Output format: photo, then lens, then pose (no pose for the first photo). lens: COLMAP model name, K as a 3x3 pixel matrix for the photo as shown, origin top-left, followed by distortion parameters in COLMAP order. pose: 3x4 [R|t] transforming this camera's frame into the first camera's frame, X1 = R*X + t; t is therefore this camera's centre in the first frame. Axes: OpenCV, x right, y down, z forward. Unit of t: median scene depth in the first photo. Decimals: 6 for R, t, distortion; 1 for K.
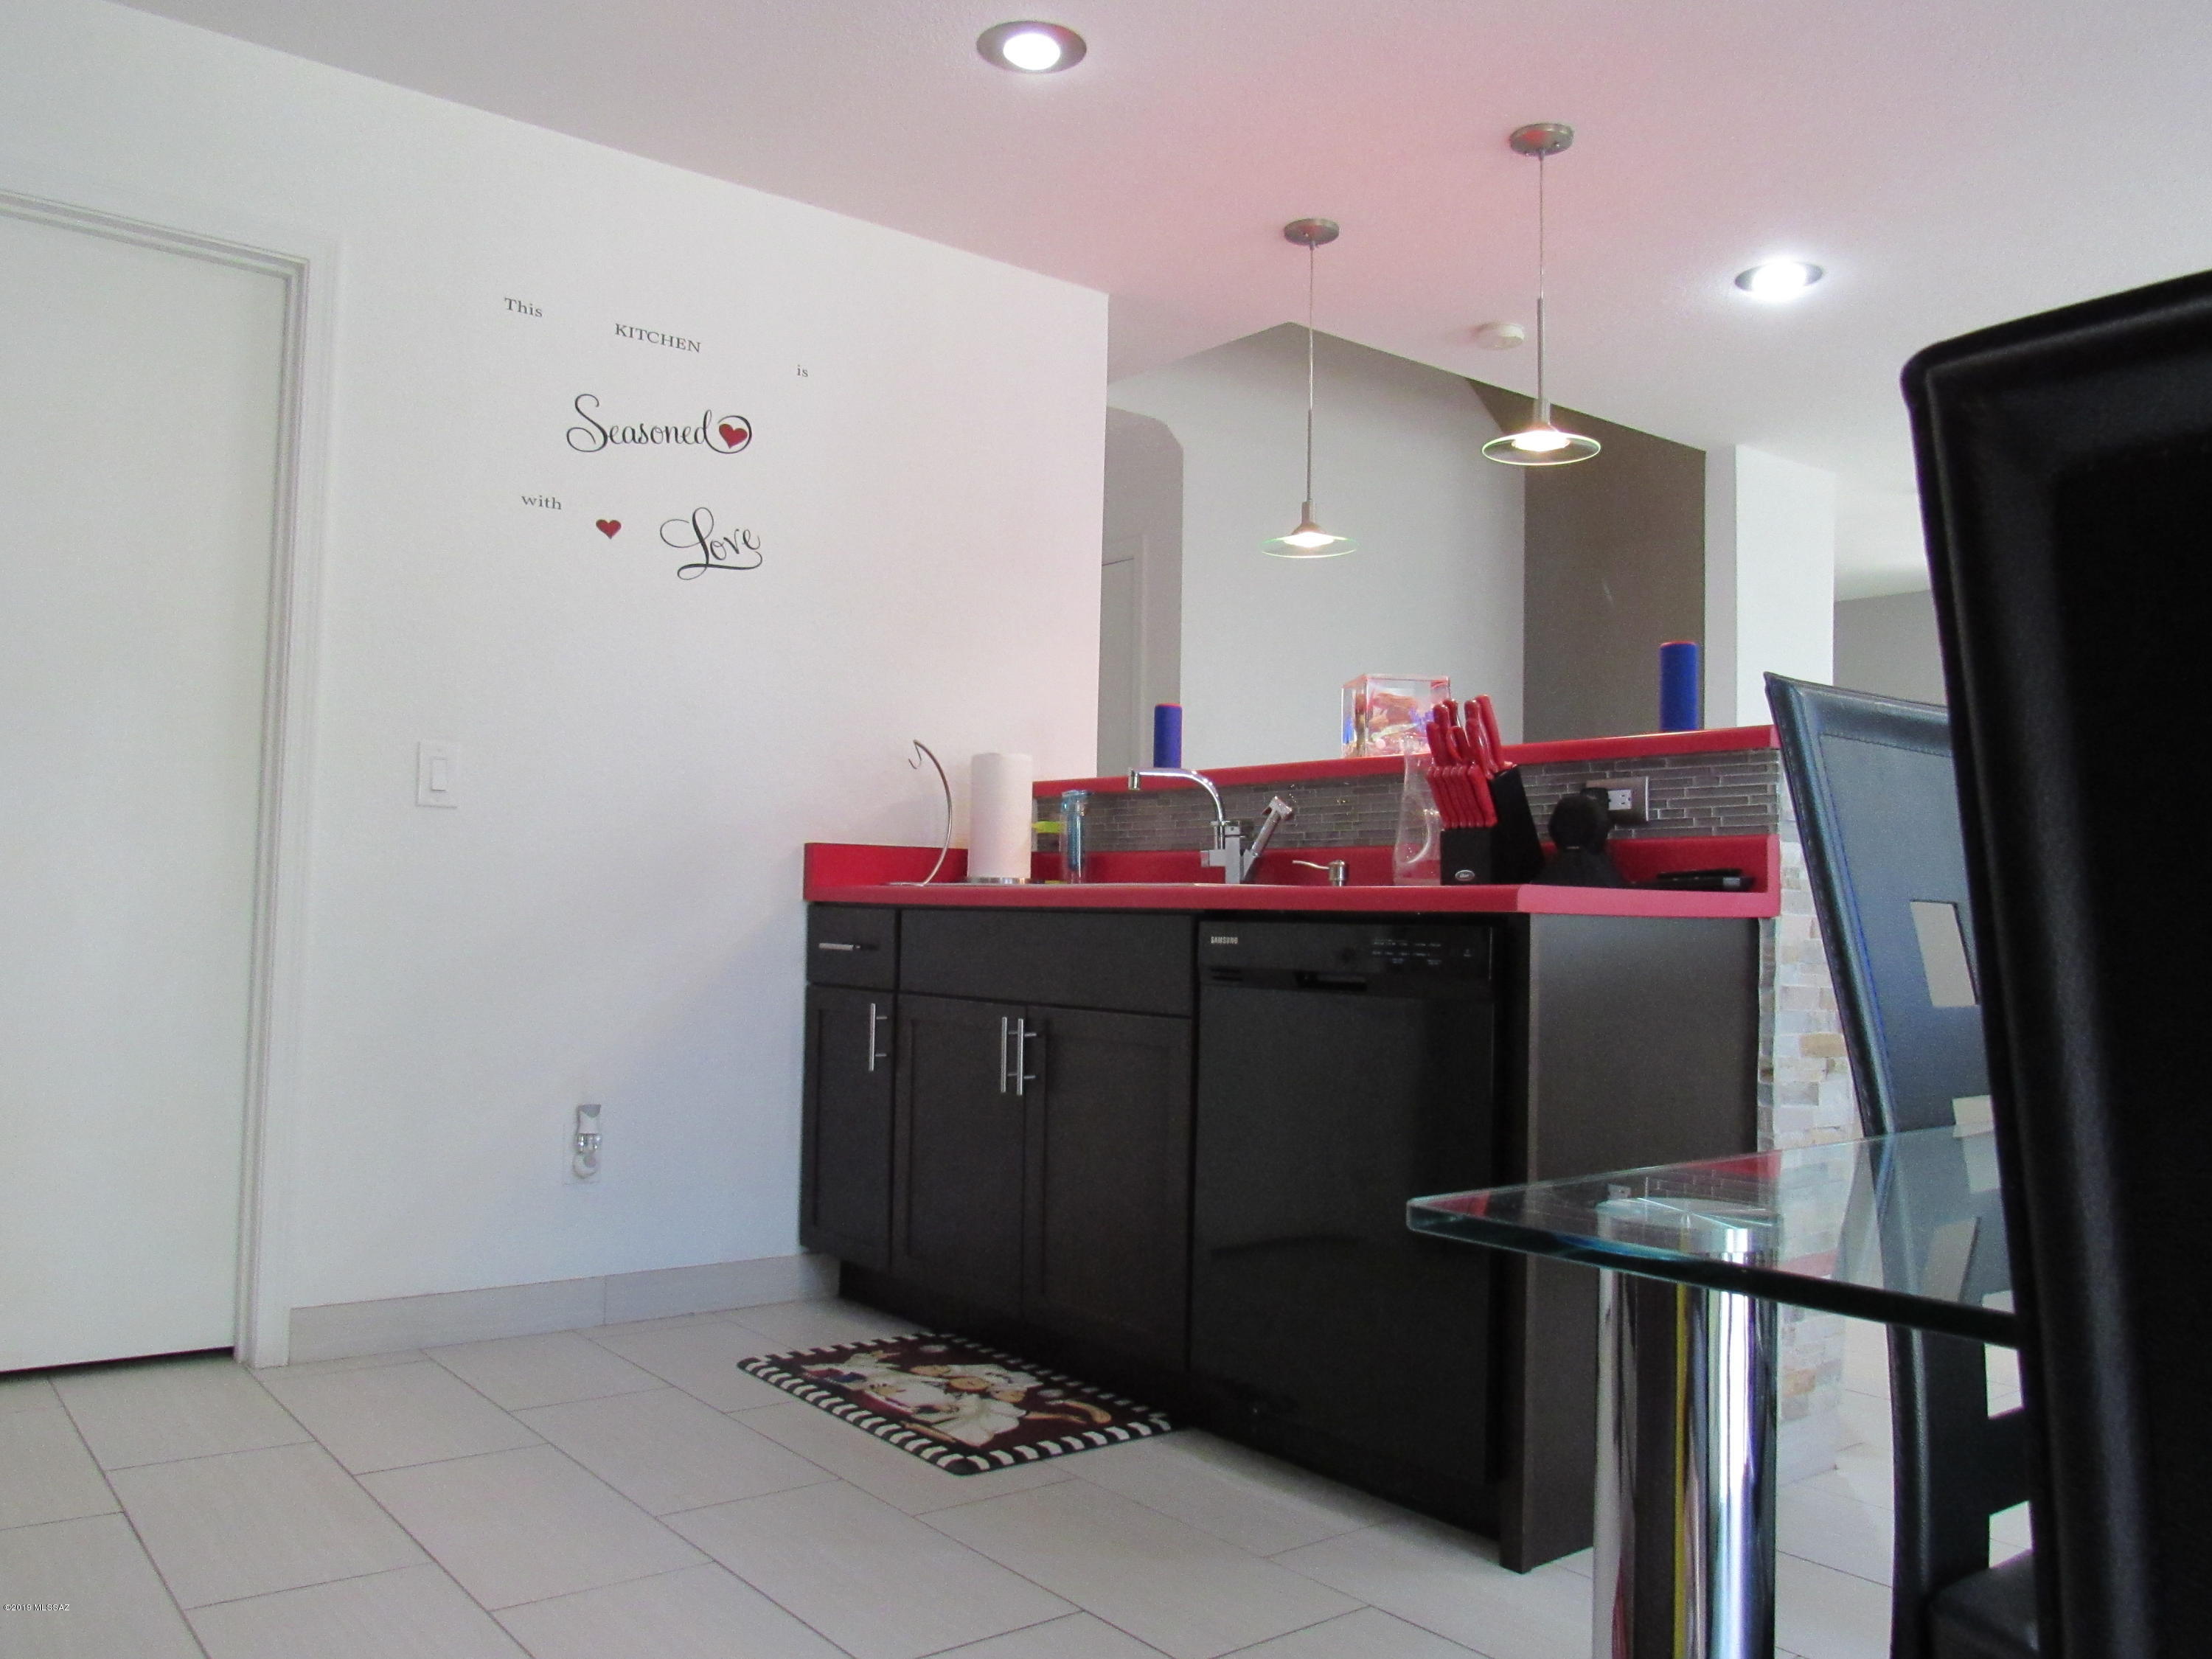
lens RADIAL K [[1737.0, 0, 1106.0], [0, 1737.0, 829.5], [0, 0, 1]] dist [-0.009206, -0.001986]
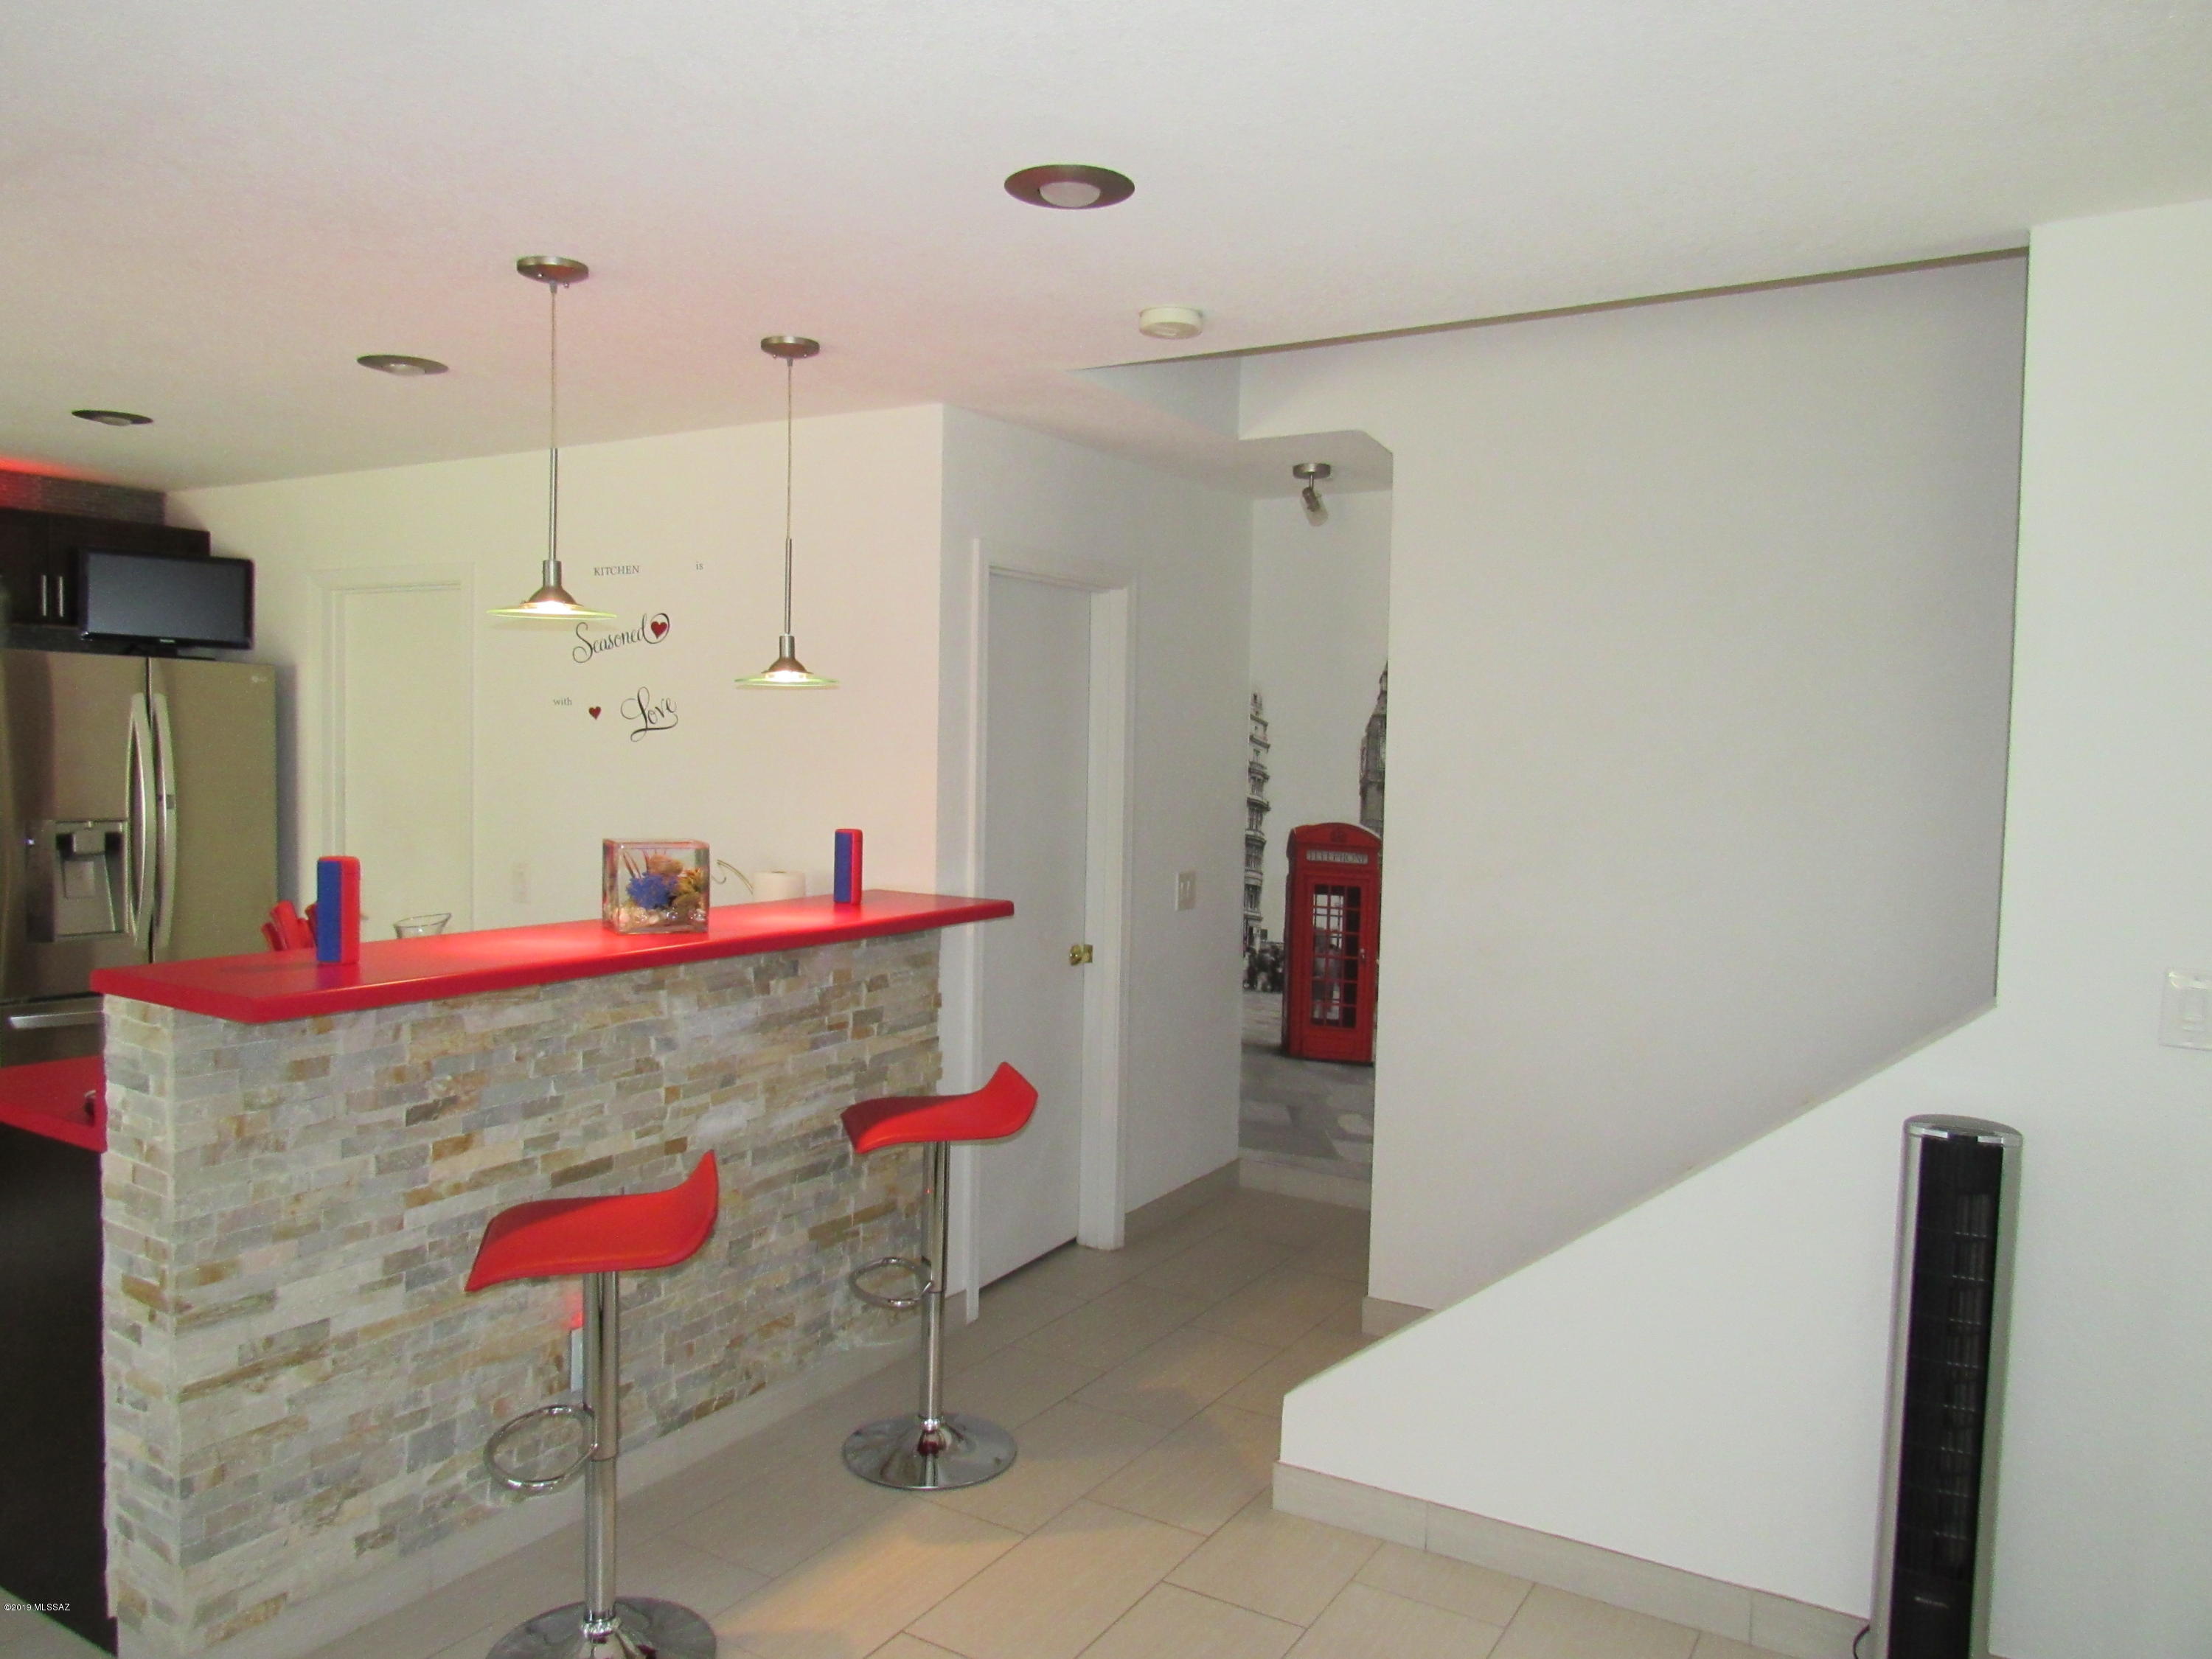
lens RADIAL K [[1615.7, 0, 1106.0], [0, 1615.7, 829.5], [0, 0, 1]] dist [-0.012910, 0.008461]
pose [[0.352732, 0.038998, -0.934911, 1.084463], [0.033474, 0.997966, 0.054257, -0.129774], [0.935125, -0.050433, 0.350710, 0.885505]]
